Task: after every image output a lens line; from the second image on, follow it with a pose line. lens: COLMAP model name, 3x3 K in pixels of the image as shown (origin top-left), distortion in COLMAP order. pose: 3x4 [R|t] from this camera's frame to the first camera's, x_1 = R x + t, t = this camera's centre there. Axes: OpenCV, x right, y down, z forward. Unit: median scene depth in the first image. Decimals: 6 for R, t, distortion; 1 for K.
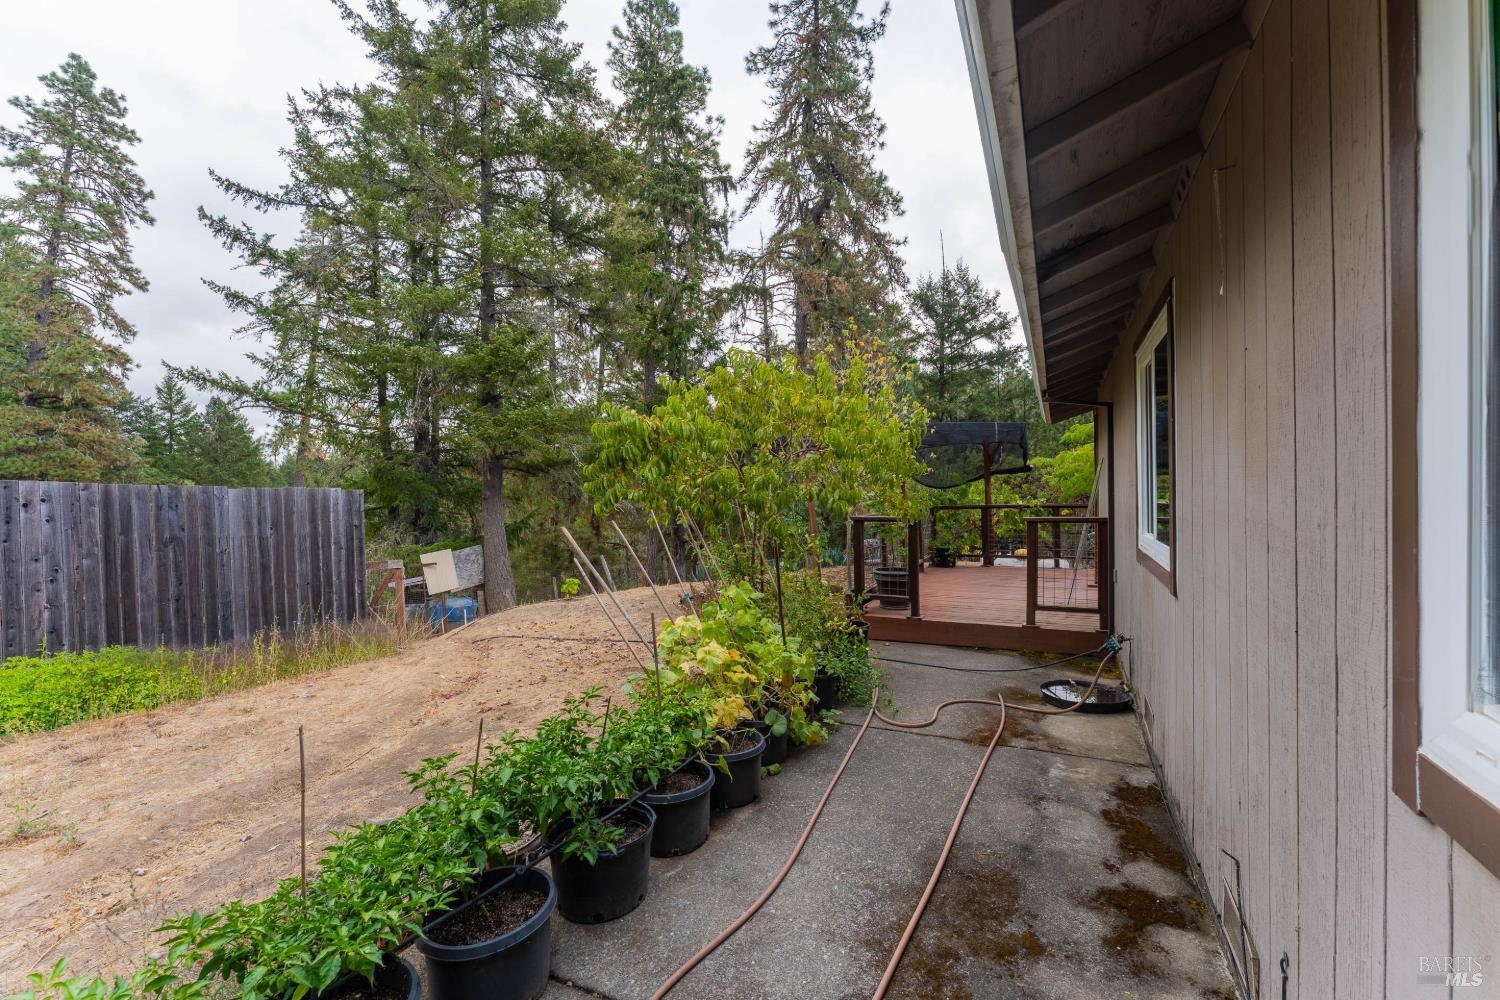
lens RADIAL K [[610.4, 0, 753.4], [0, 610.4, 502.6], [0, 0, 1]] dist [0.000337, -0.000123]
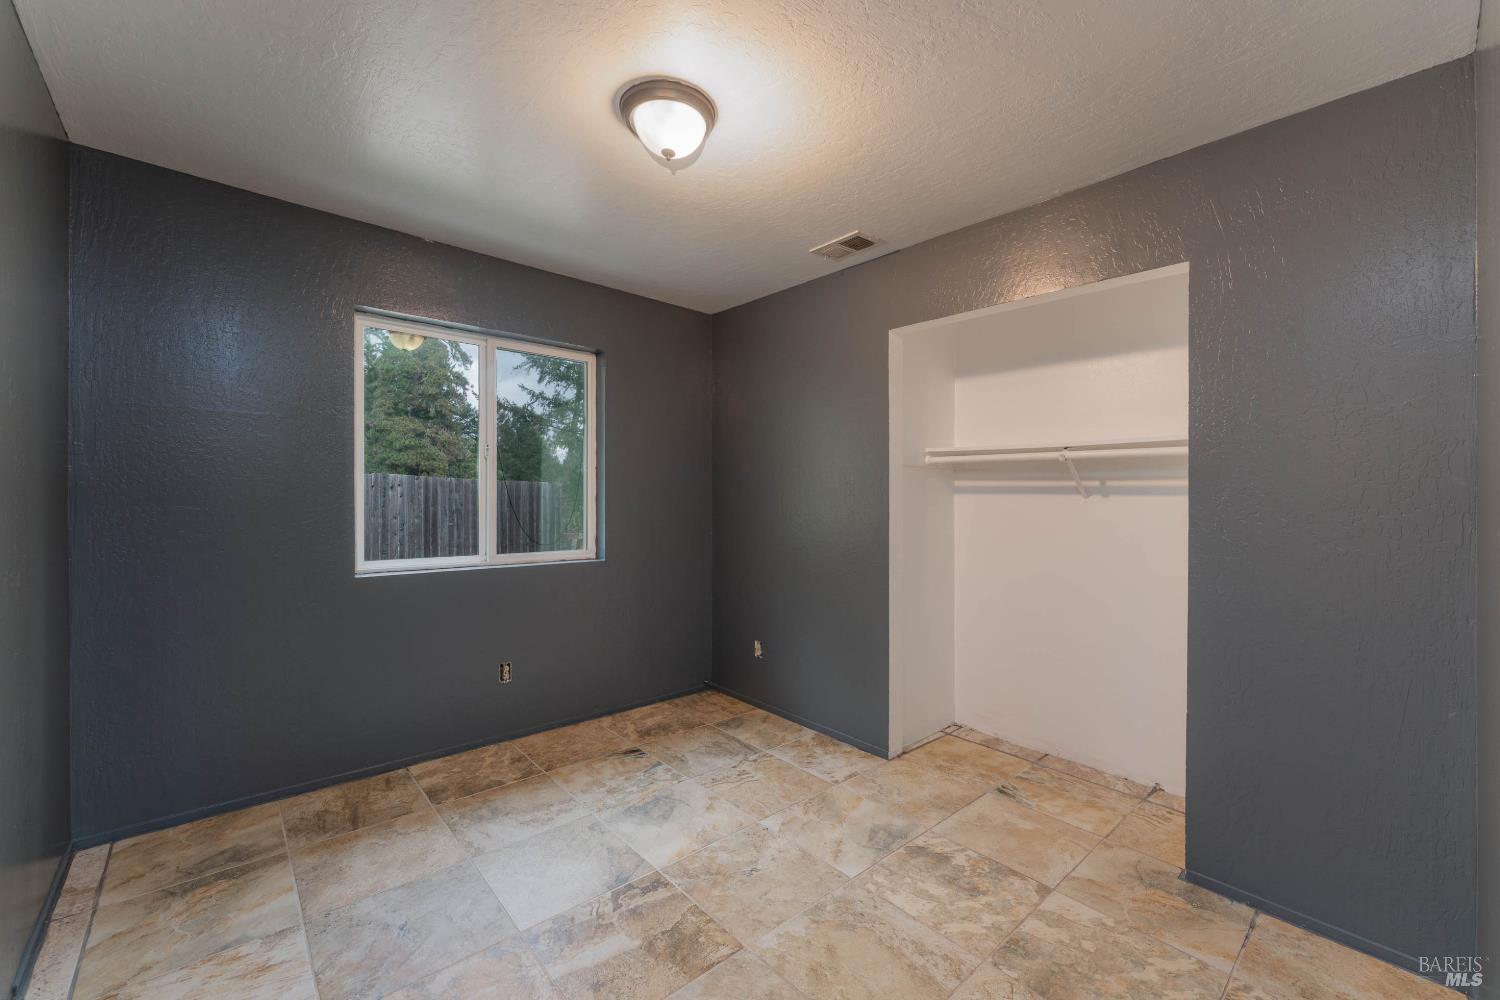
lens RADIAL K [[610.4, 0, 746.8], [0, 610.4, 504.5], [0, 0, 1]] dist [0.000337, -0.000123]
pose [[0.931162, 0.043208, -0.362036, 0.104746], [-0.042062, 0.999054, 0.011051, -0.002116], [0.362171, 0.004937, 0.932099, -0.072246]]
